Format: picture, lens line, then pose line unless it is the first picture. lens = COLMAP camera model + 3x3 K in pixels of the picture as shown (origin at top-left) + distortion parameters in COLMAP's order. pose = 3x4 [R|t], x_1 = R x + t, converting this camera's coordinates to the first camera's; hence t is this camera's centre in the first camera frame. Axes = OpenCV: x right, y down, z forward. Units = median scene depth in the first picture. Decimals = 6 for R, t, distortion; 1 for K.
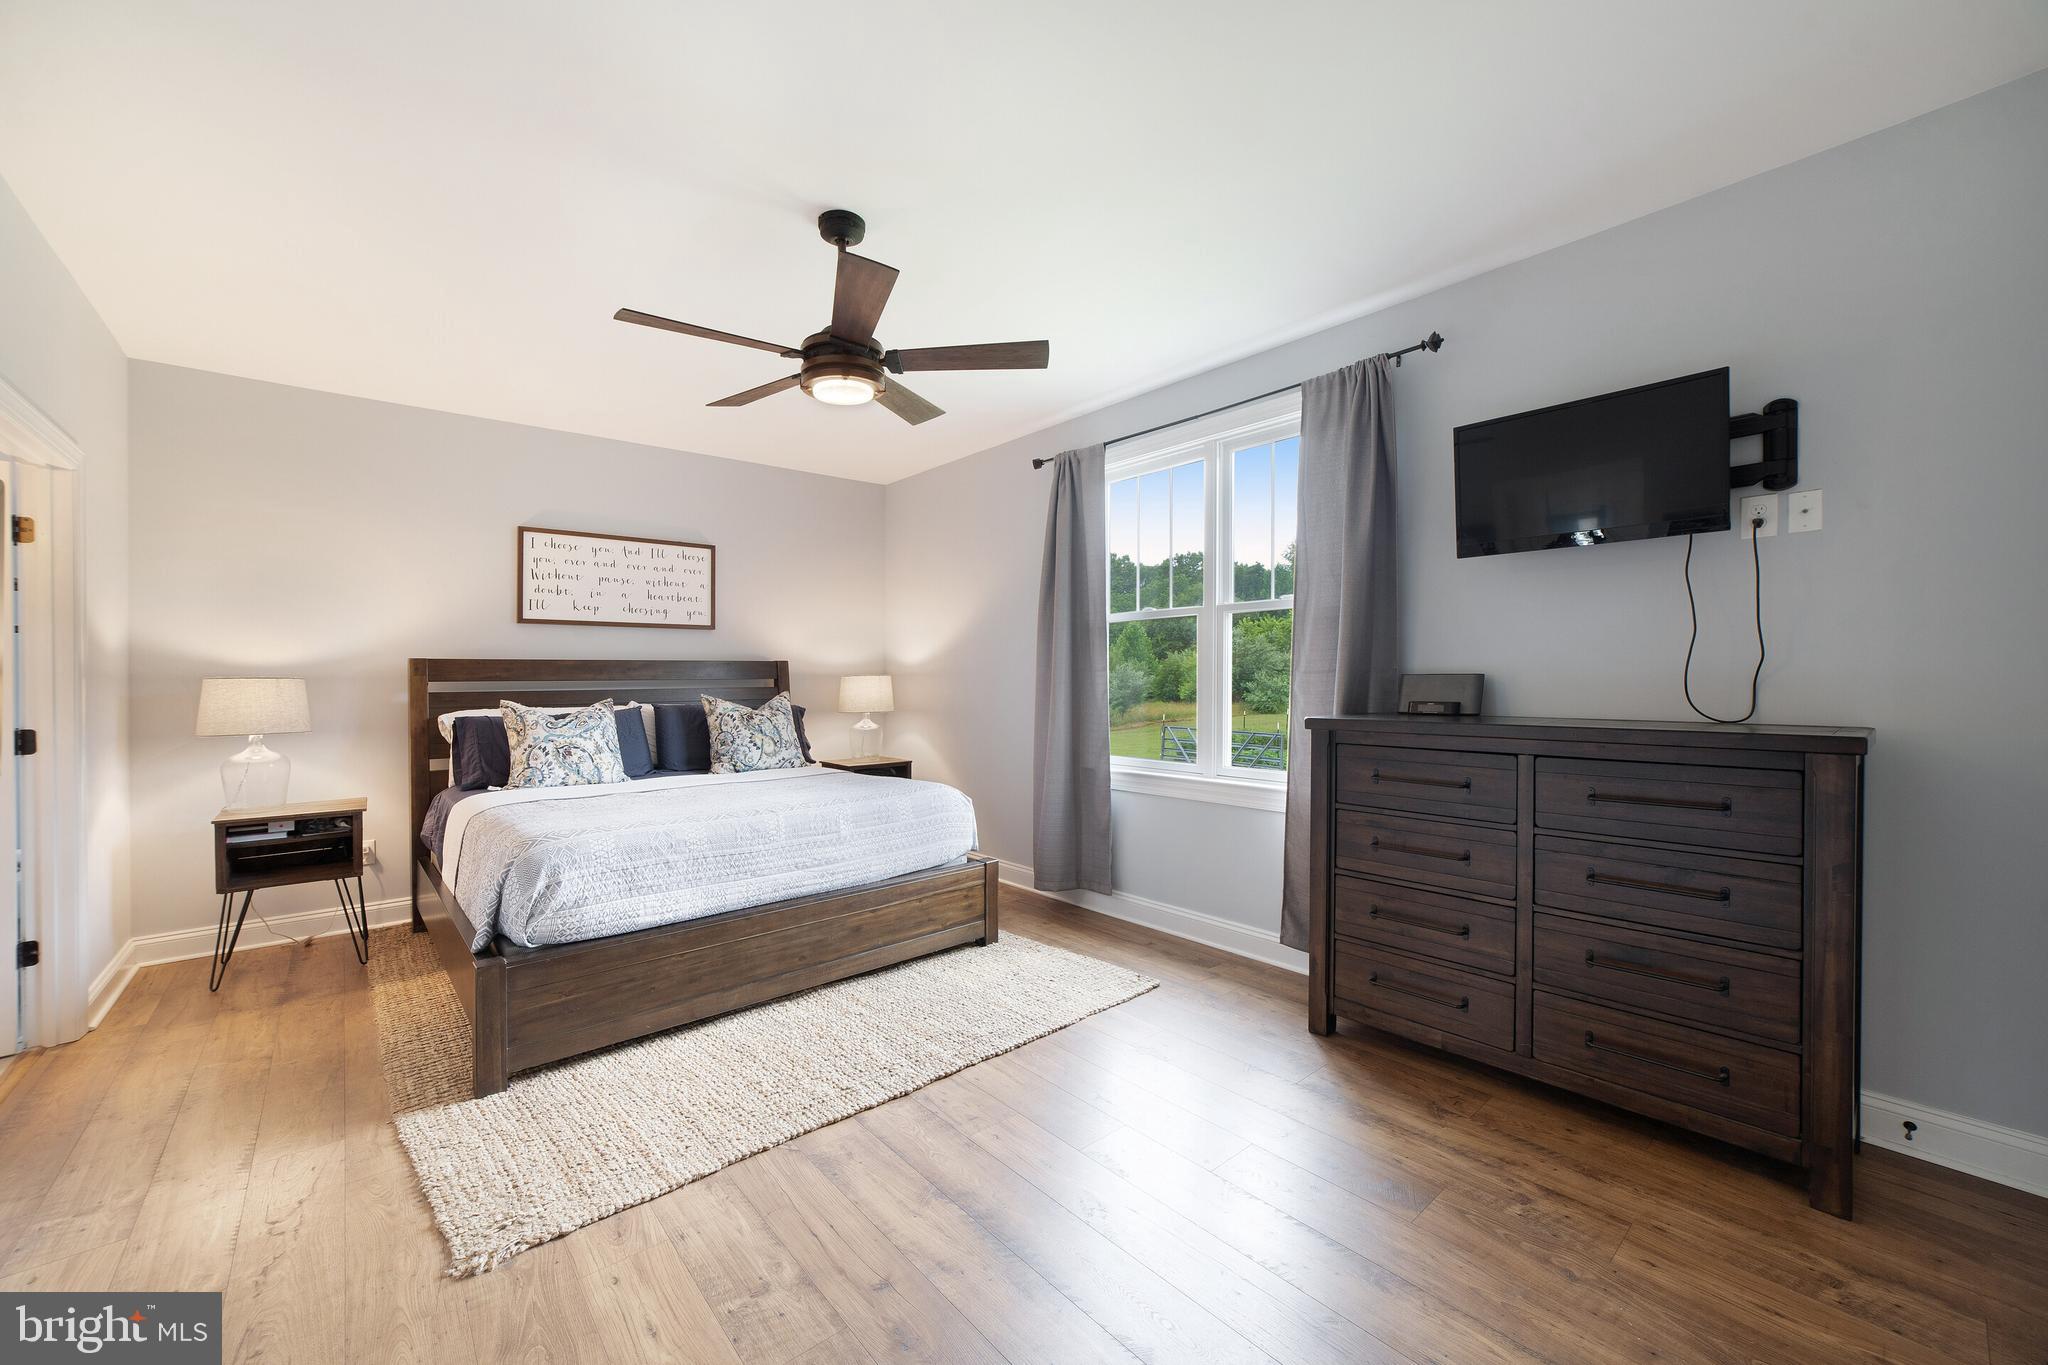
lens RADIAL K [[813.8, 0, 1024.0], [0, 813.8, 682.5], [0, 0, 1]] dist [-0.014408, 0.000205]
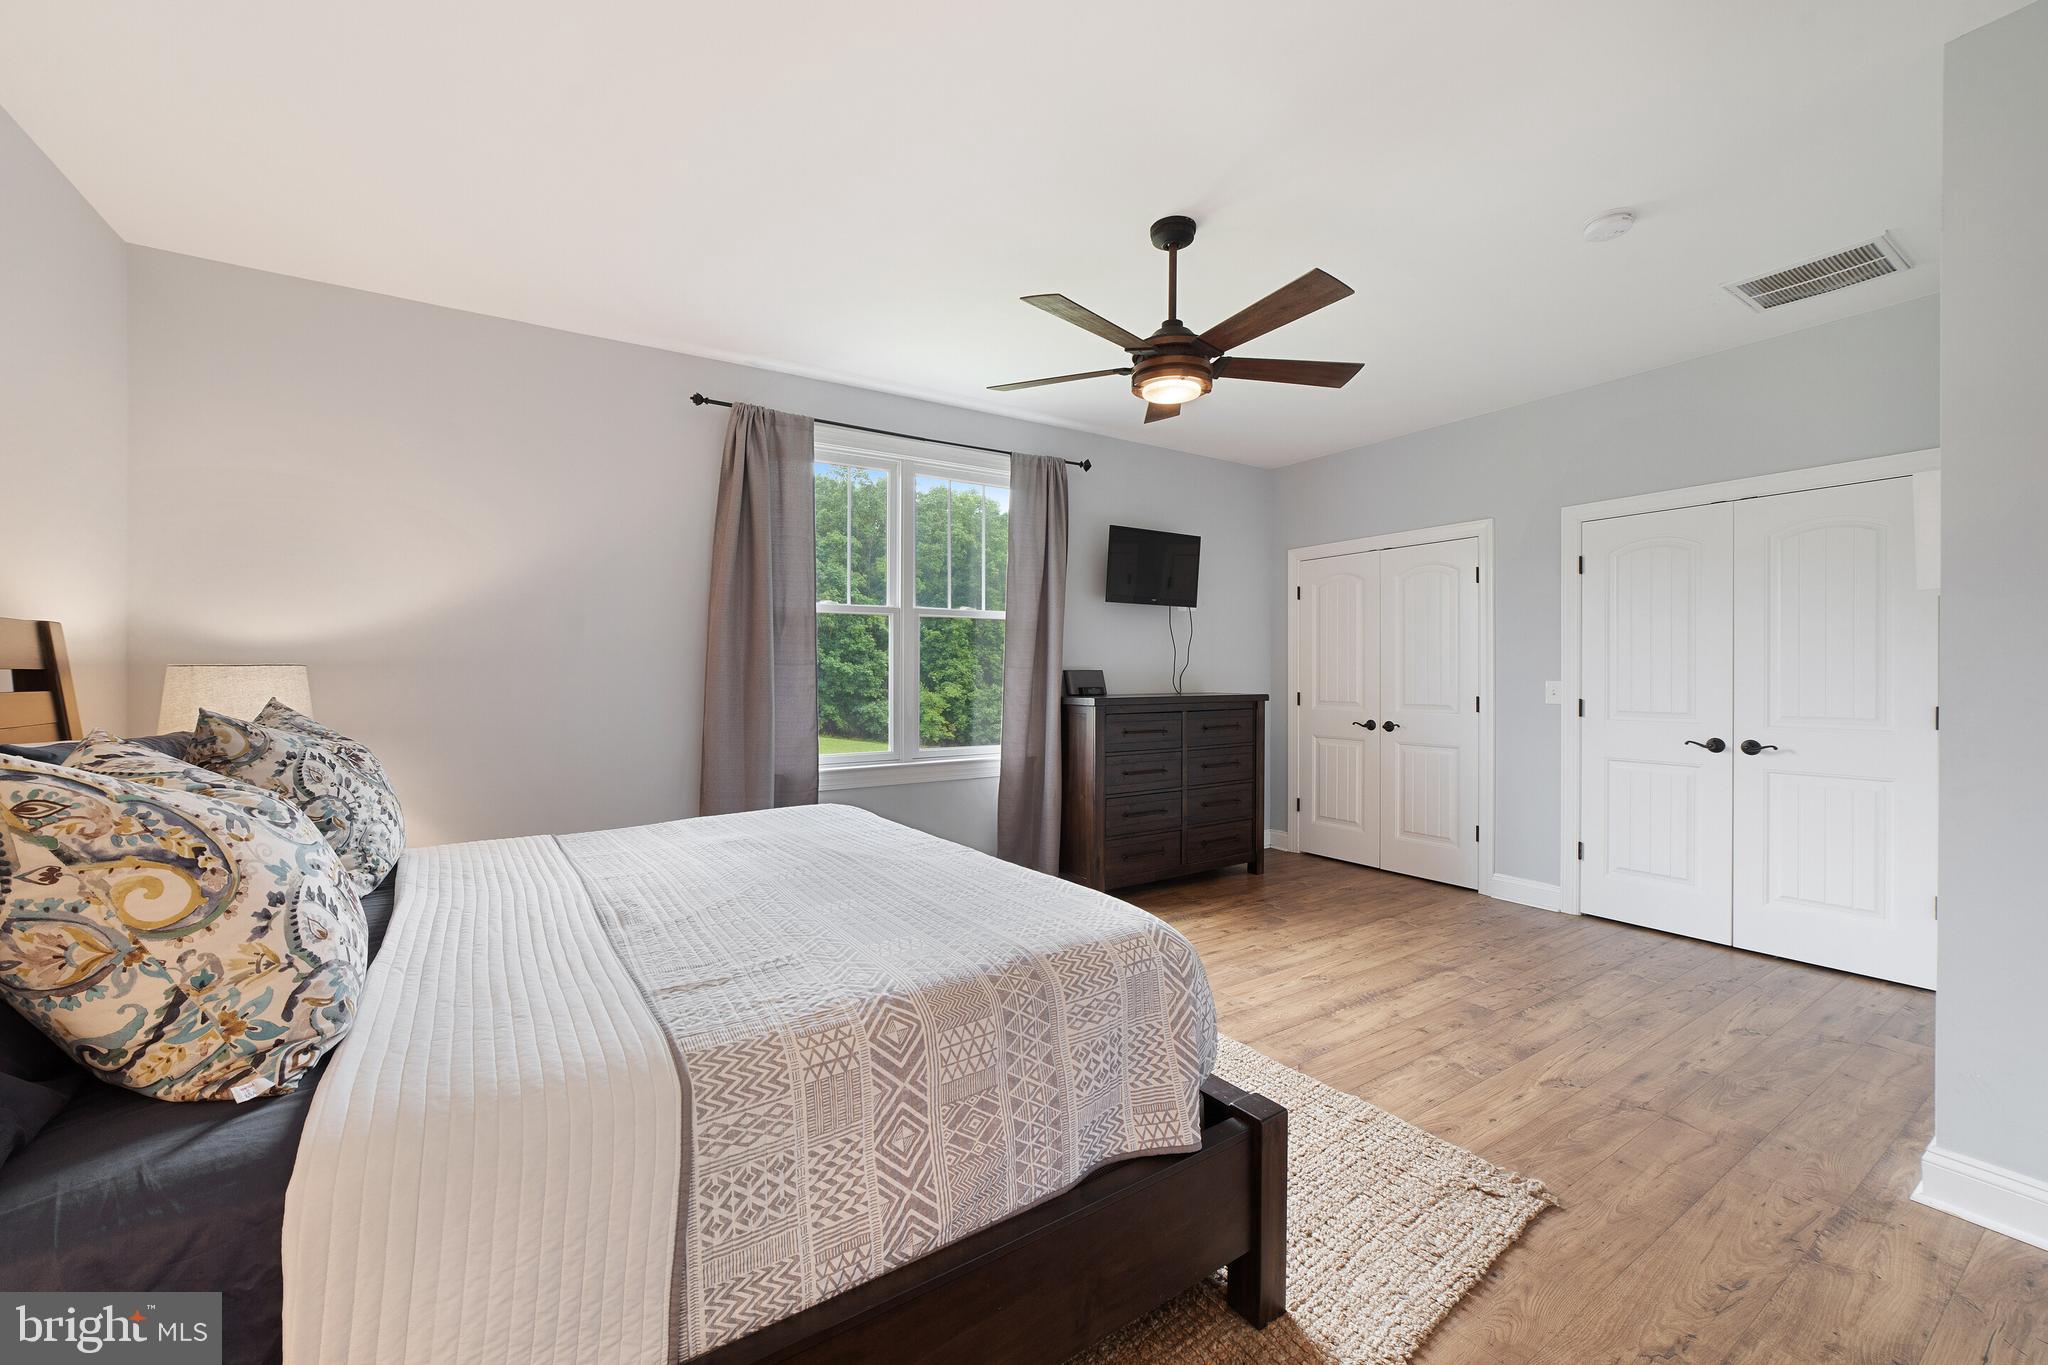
lens RADIAL K [[804.9, 0, 1024.0], [0, 804.9, 682.5], [0, 0, 1]] dist [-0.016220, -0.000056]
pose [[0.119143, -0.002582, 0.992874, -1.289774], [0.011295, 0.999935, 0.001245, 0.012875], [-0.992813, 0.011066, 0.119164, 1.090604]]
